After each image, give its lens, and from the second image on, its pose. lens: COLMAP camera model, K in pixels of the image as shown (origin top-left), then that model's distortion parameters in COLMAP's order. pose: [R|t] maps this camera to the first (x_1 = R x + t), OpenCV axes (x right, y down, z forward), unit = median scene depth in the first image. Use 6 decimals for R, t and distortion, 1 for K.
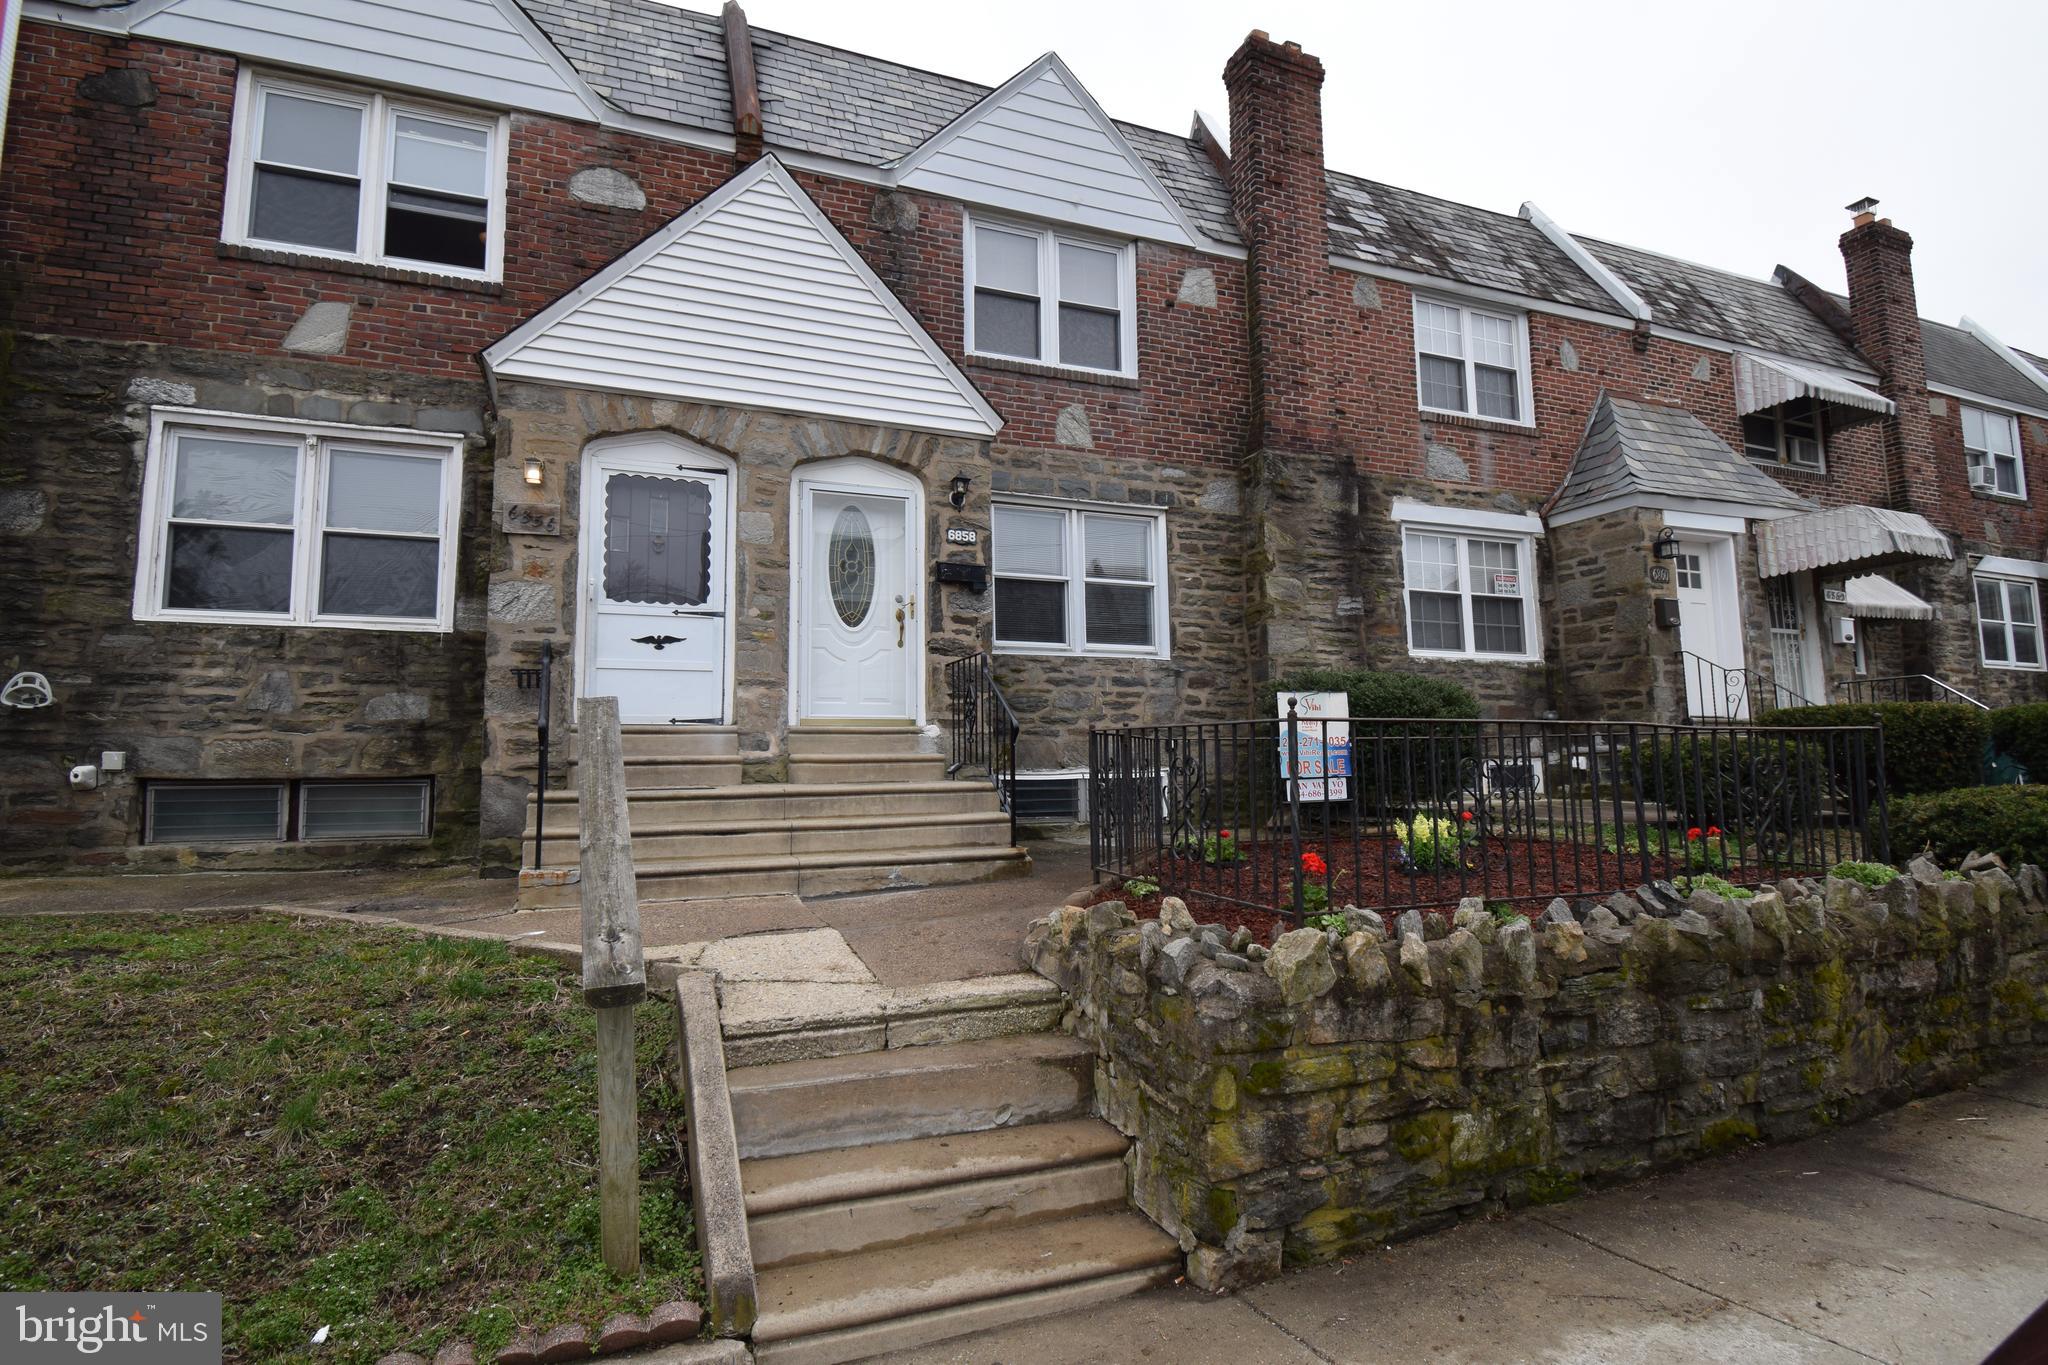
lens RADIAL K [[995.1, 0, 1029.8], [0, 995.1, 684.9], [0, 0, 1]] dist [0.000357, -0.011139]
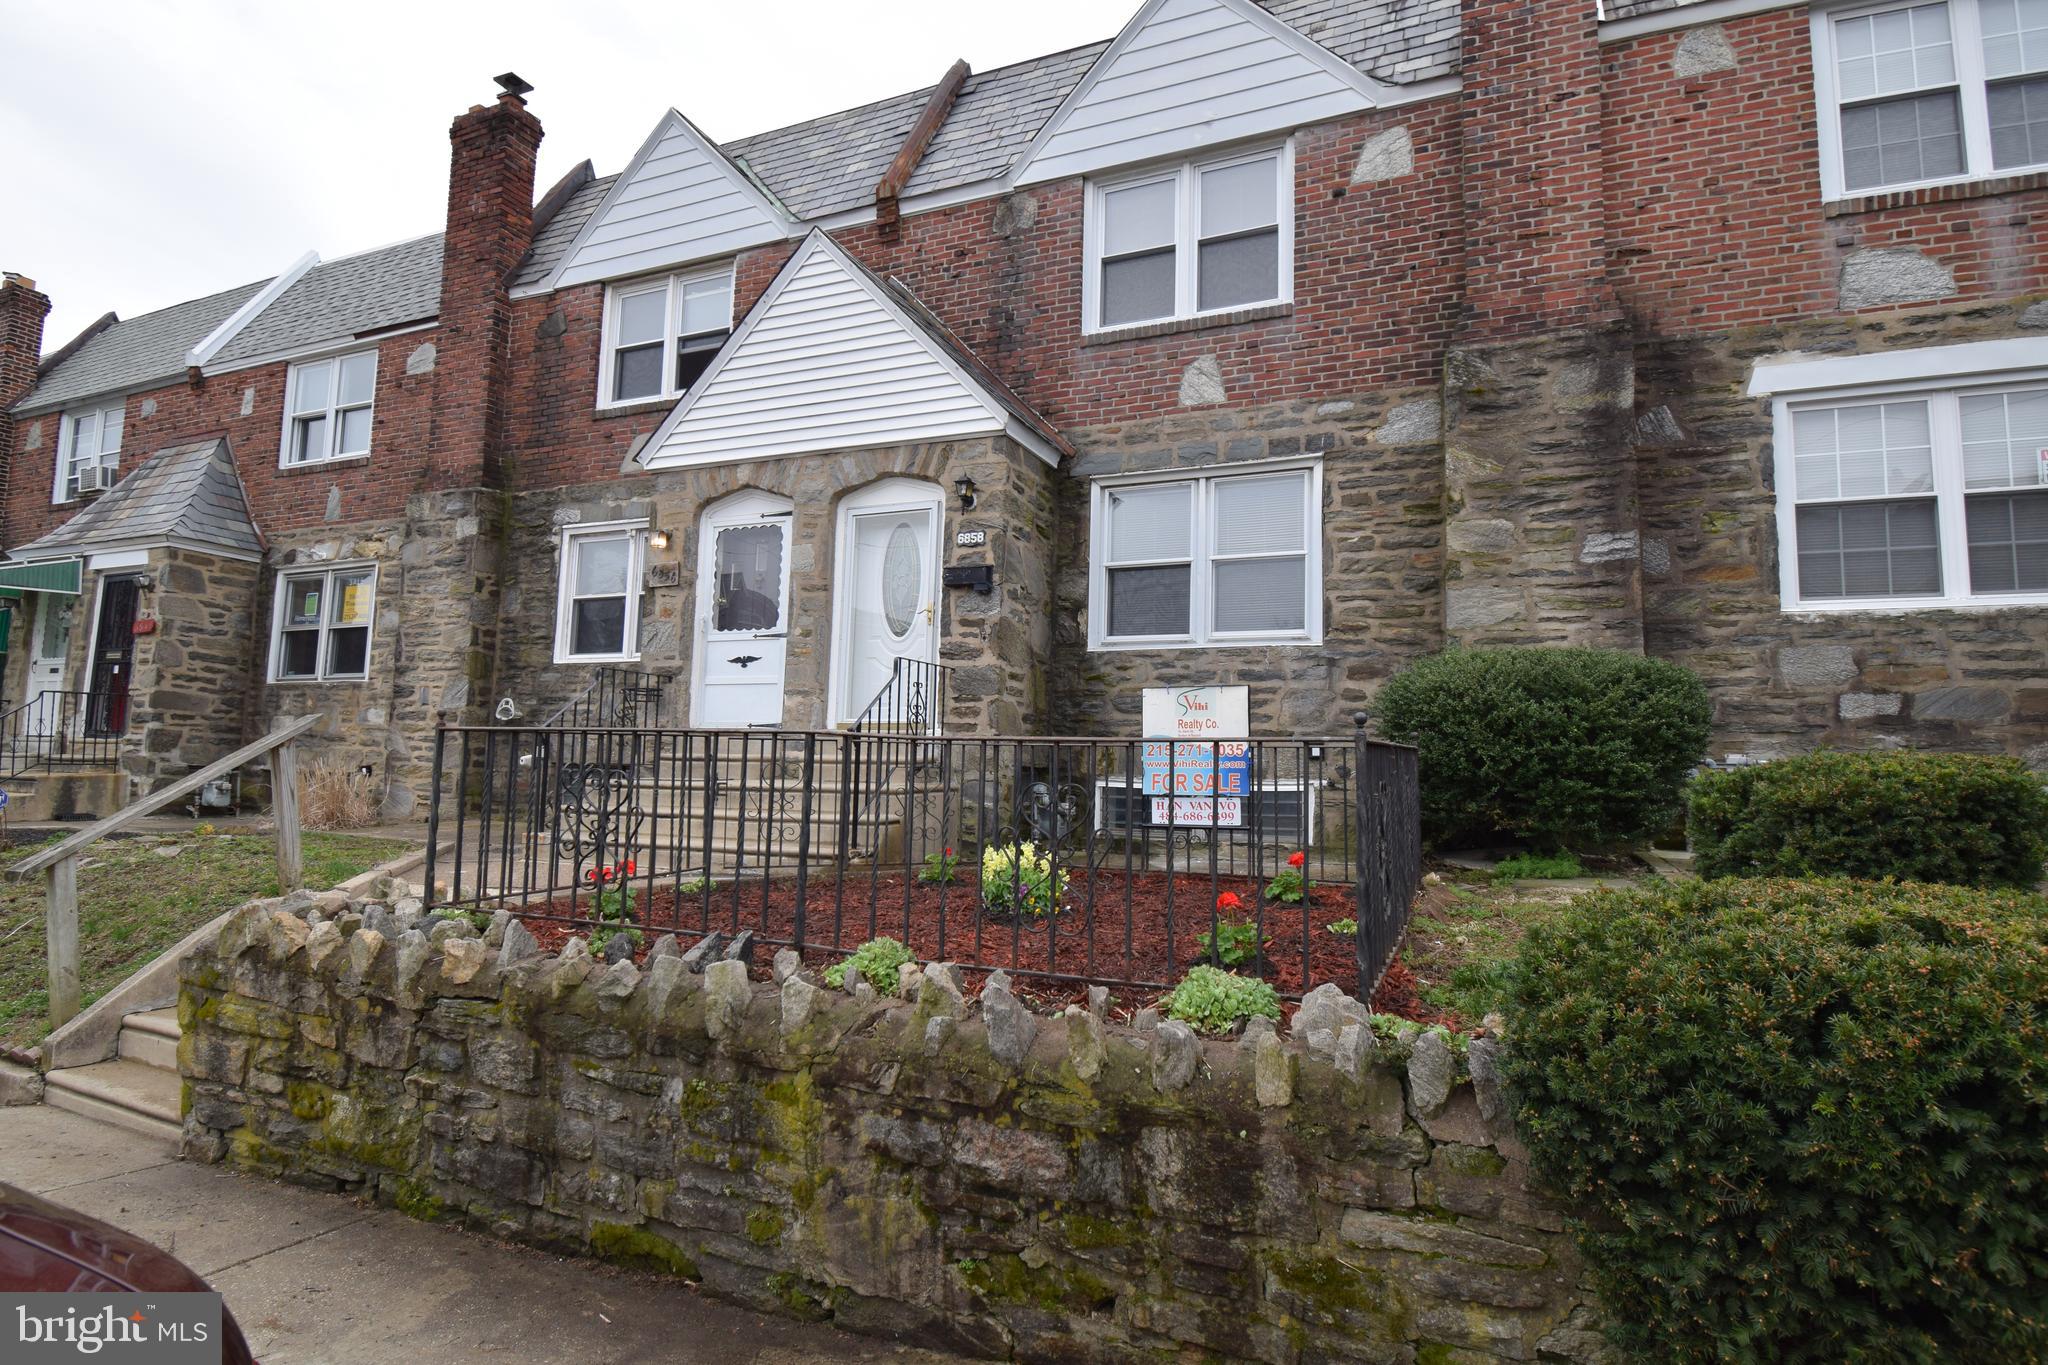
lens RADIAL K [[1050.4, 0, 1015.7], [0, 1050.4, 693.3], [0, 0, 1]] dist [-0.004736, -0.007740]
pose [[0.703044, -0.024820, -0.710713, 0.596705], [0.032830, 0.999458, -0.002428, 0.007878], [0.710388, -0.021626, 0.703478, 0.247211]]
